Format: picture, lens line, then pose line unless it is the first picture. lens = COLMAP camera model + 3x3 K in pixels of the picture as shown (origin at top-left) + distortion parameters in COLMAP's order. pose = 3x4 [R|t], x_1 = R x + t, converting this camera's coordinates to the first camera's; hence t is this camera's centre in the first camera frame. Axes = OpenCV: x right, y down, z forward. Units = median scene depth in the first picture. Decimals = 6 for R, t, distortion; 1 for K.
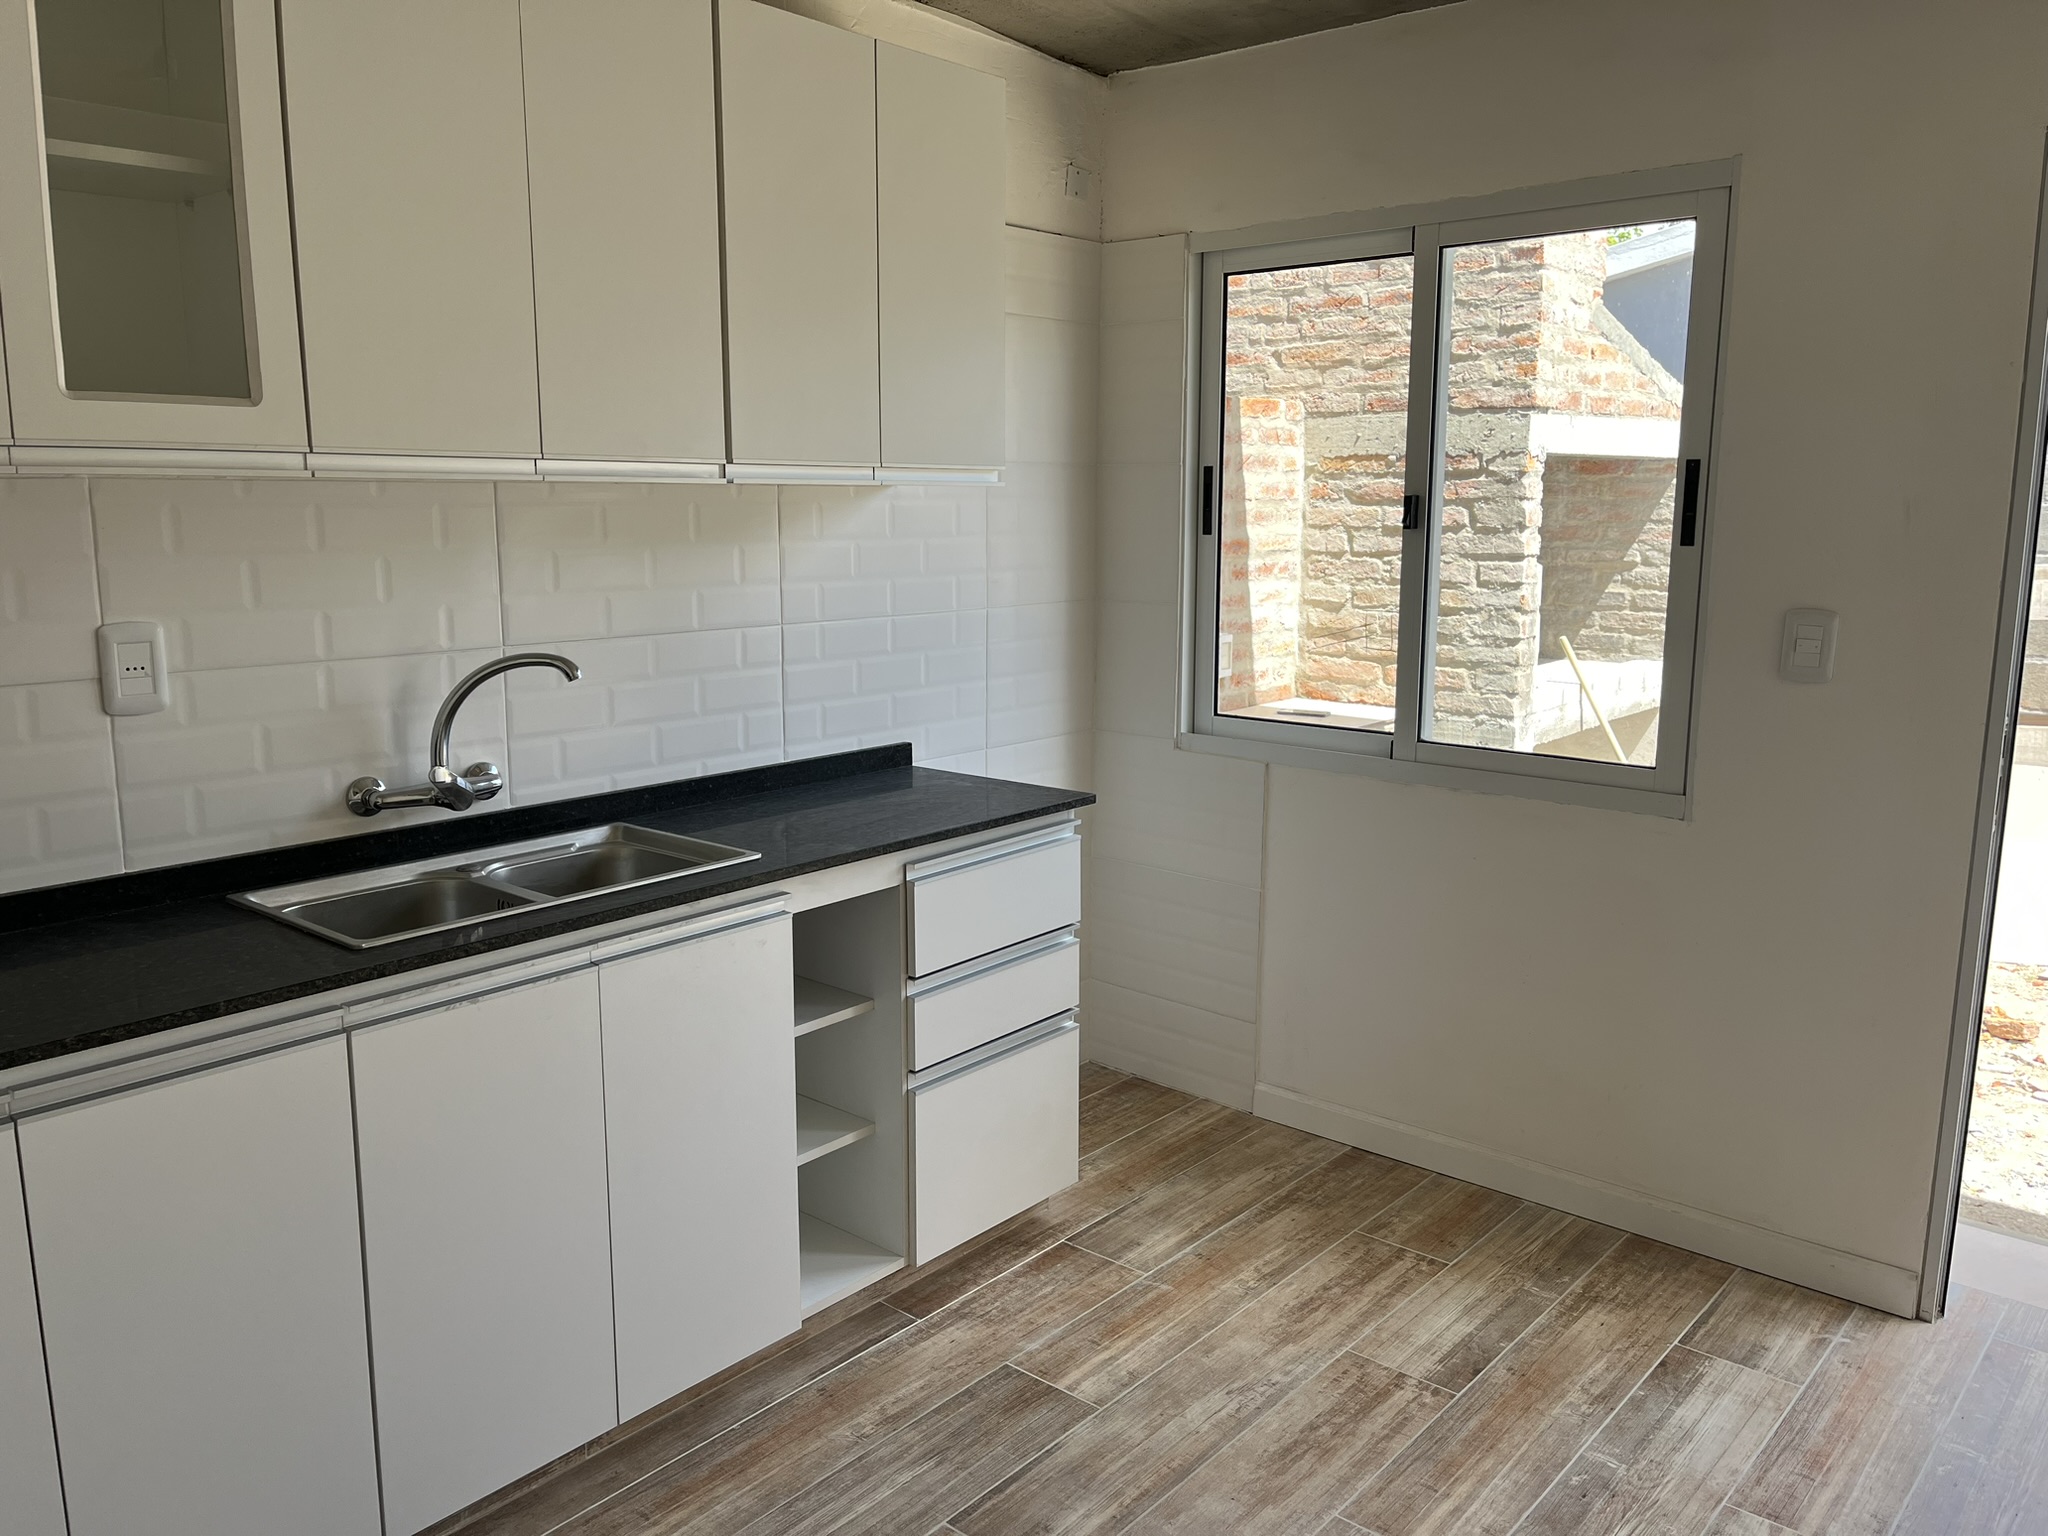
lens RADIAL K [[1562.1, 0, 1020.5], [0, 1562.1, 769.3], [0, 0, 1]] dist [0.049533, 0.001735]
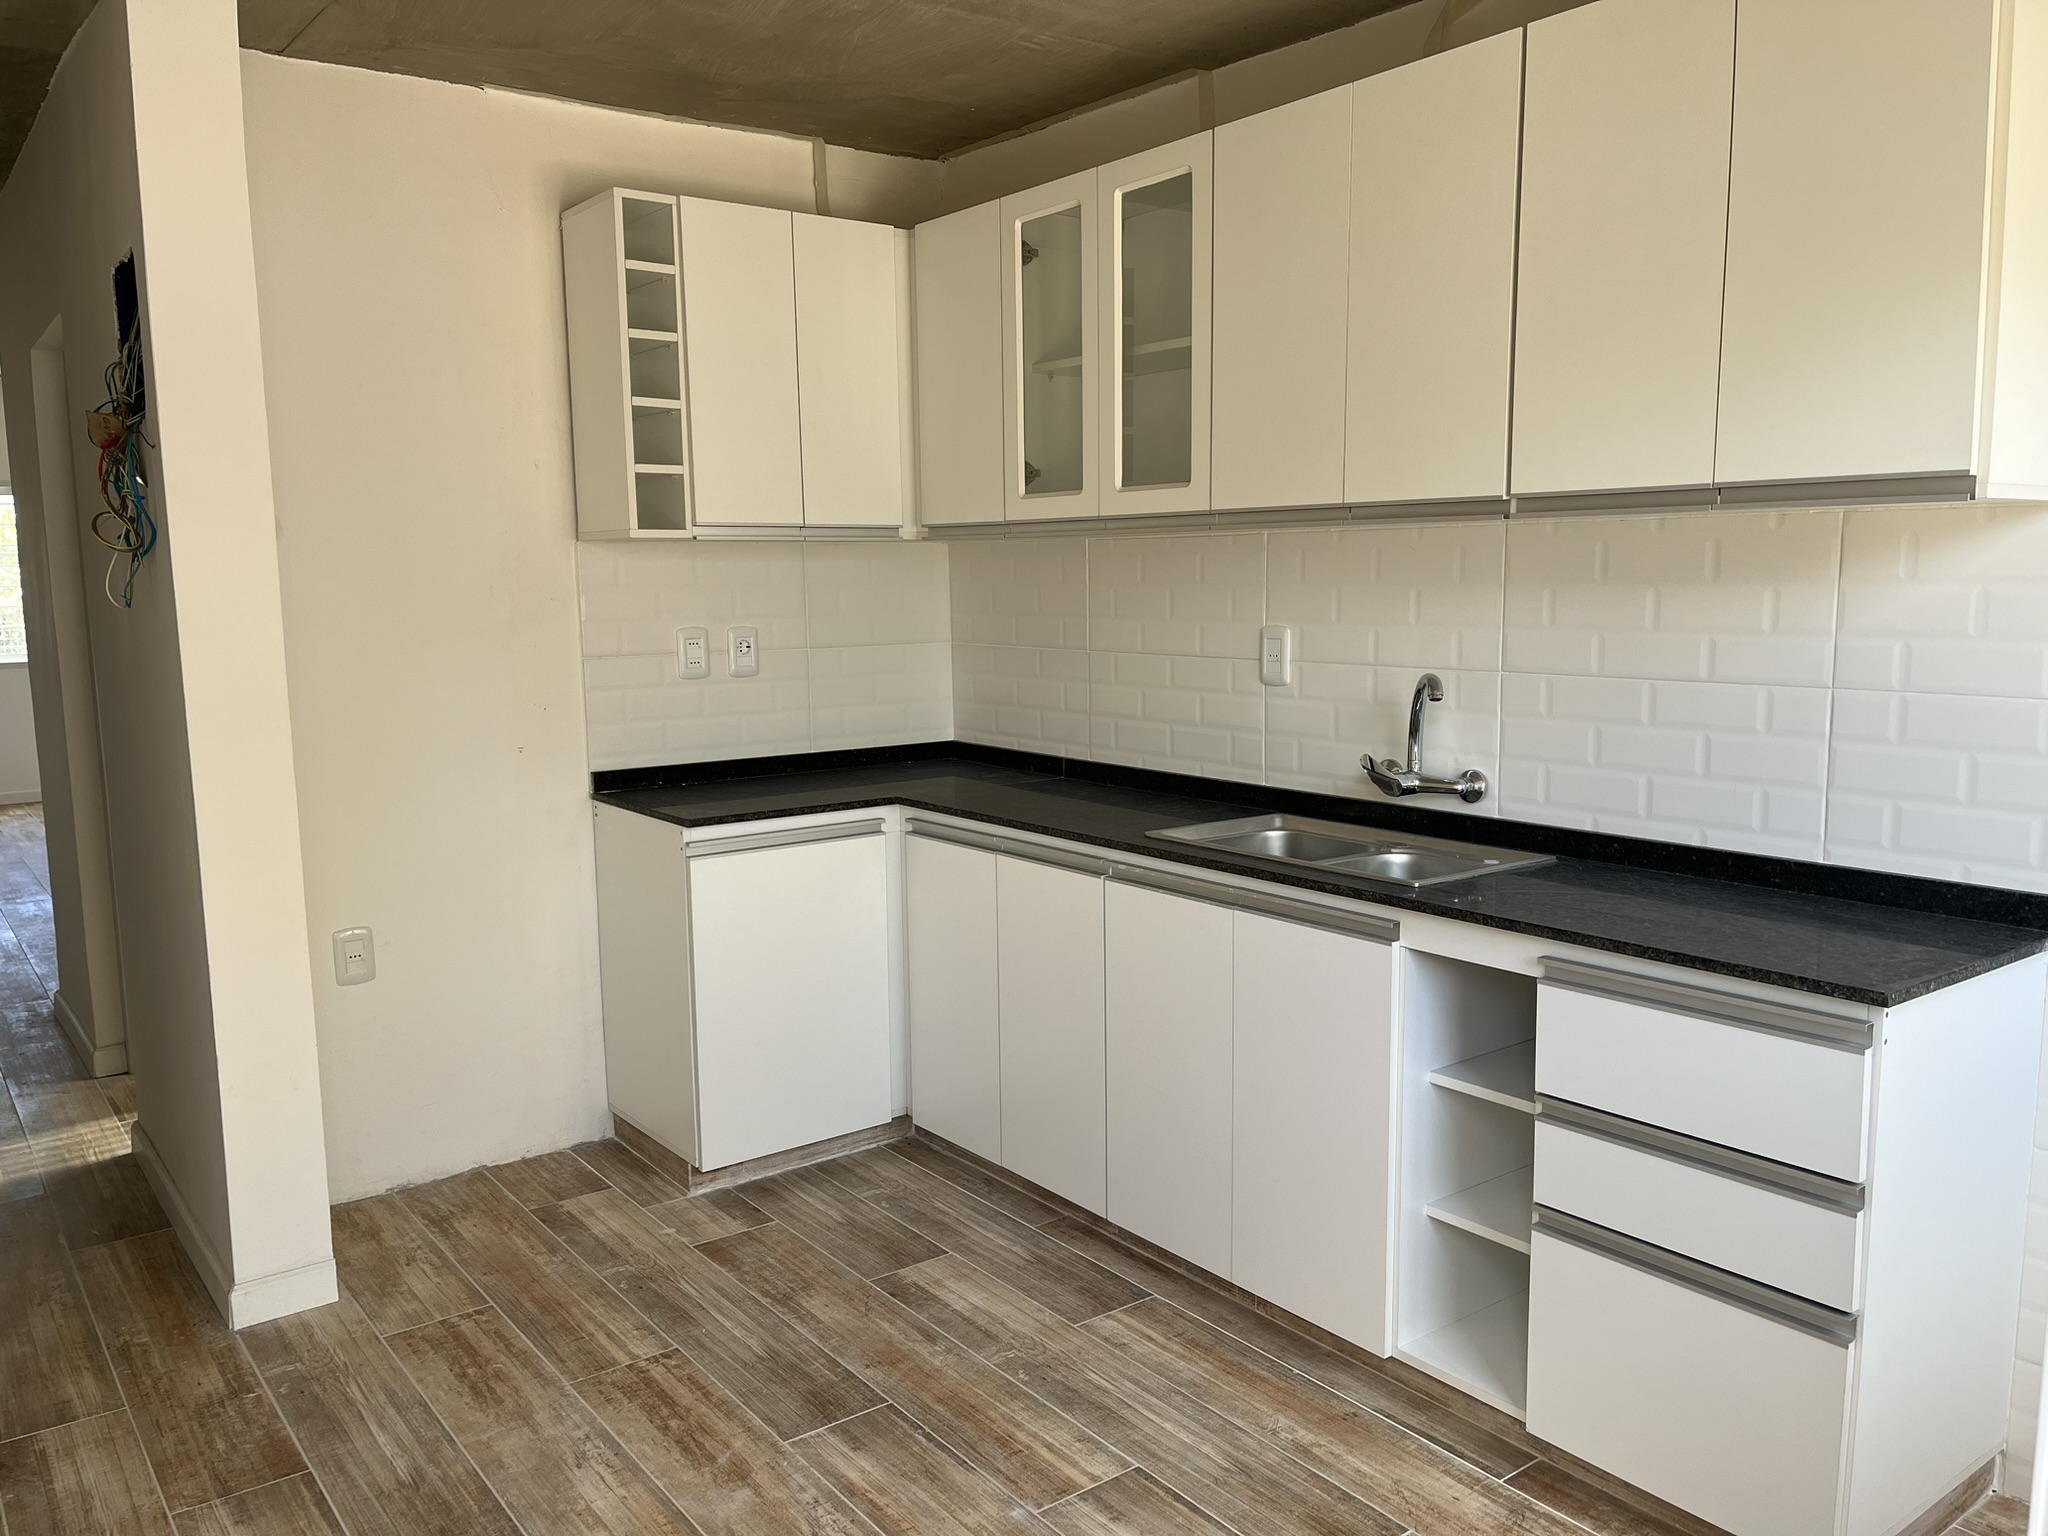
lens RADIAL K [[1562.1, 0, 1020.5], [0, 1562.1, 769.8], [0, 0, 1]] dist [0.049533, 0.001735]
pose [[-0.199349, 0.125446, -0.971866, 0.887150], [-0.161983, 0.973910, 0.158935, -0.140795], [0.966448, 0.189109, -0.173828, 0.931623]]
